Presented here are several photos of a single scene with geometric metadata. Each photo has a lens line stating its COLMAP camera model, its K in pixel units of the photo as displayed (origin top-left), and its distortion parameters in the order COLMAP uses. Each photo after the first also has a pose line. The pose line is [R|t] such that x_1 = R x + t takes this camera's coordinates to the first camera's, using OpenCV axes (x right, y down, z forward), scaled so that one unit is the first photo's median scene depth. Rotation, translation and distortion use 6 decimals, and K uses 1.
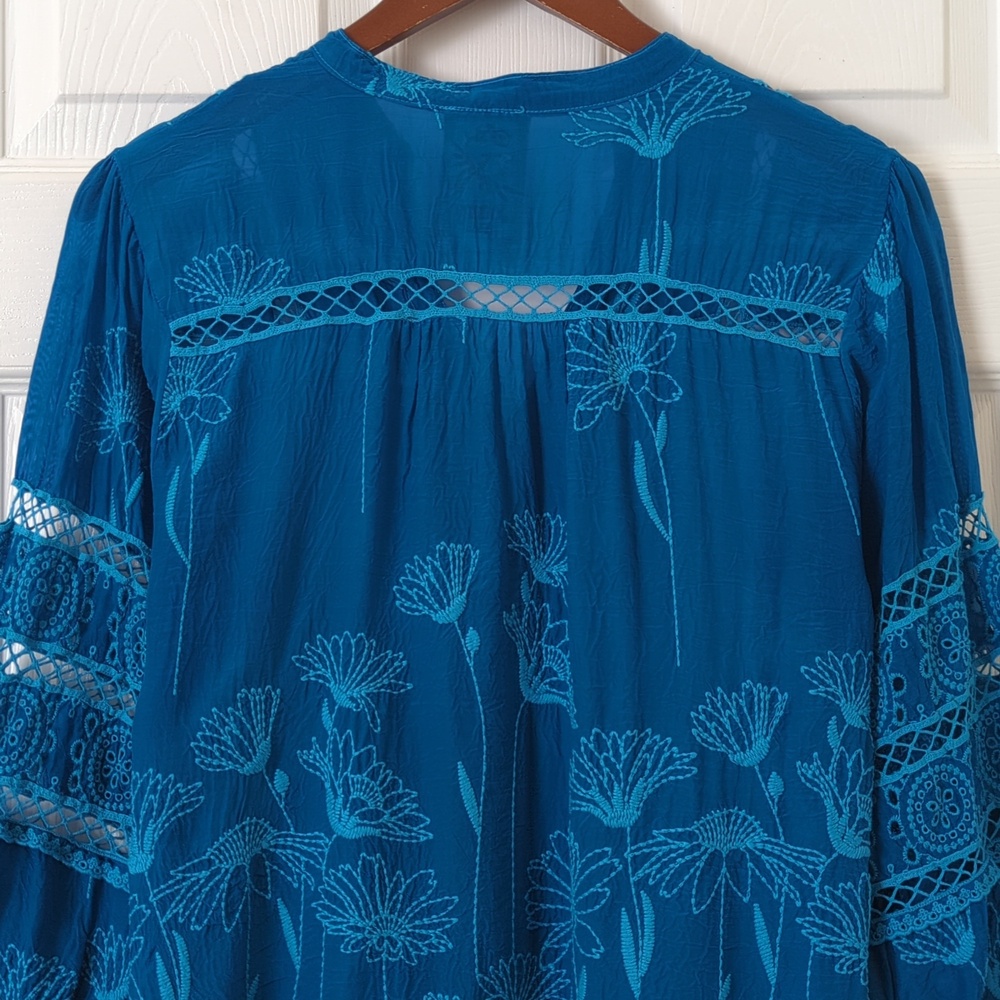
lens RADIAL K [[1959.0, 0, 492.7], [0, 1959.0, 501.1], [0, 0, 1]] dist [0.197542, 0.000000]
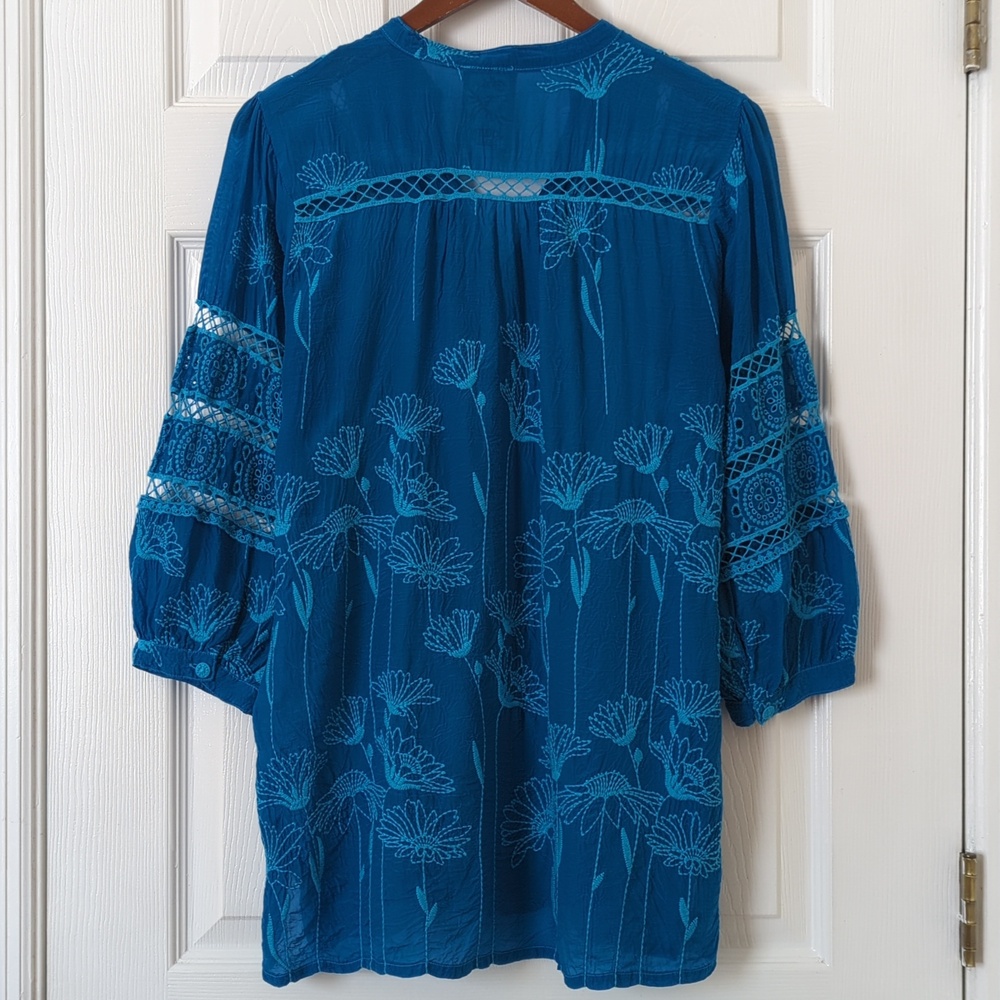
lens RADIAL K [[1959.0, 0, 509.8], [0, 1959.0, 506.1], [0, 0, 1]] dist [0.197542, 0.000000]
pose [[0.999890, 0.000451, 0.014843, -0.010707], [-0.001163, 0.998848, 0.047972, 0.080650], [-0.014805, -0.047984, 0.998738, -0.626398]]
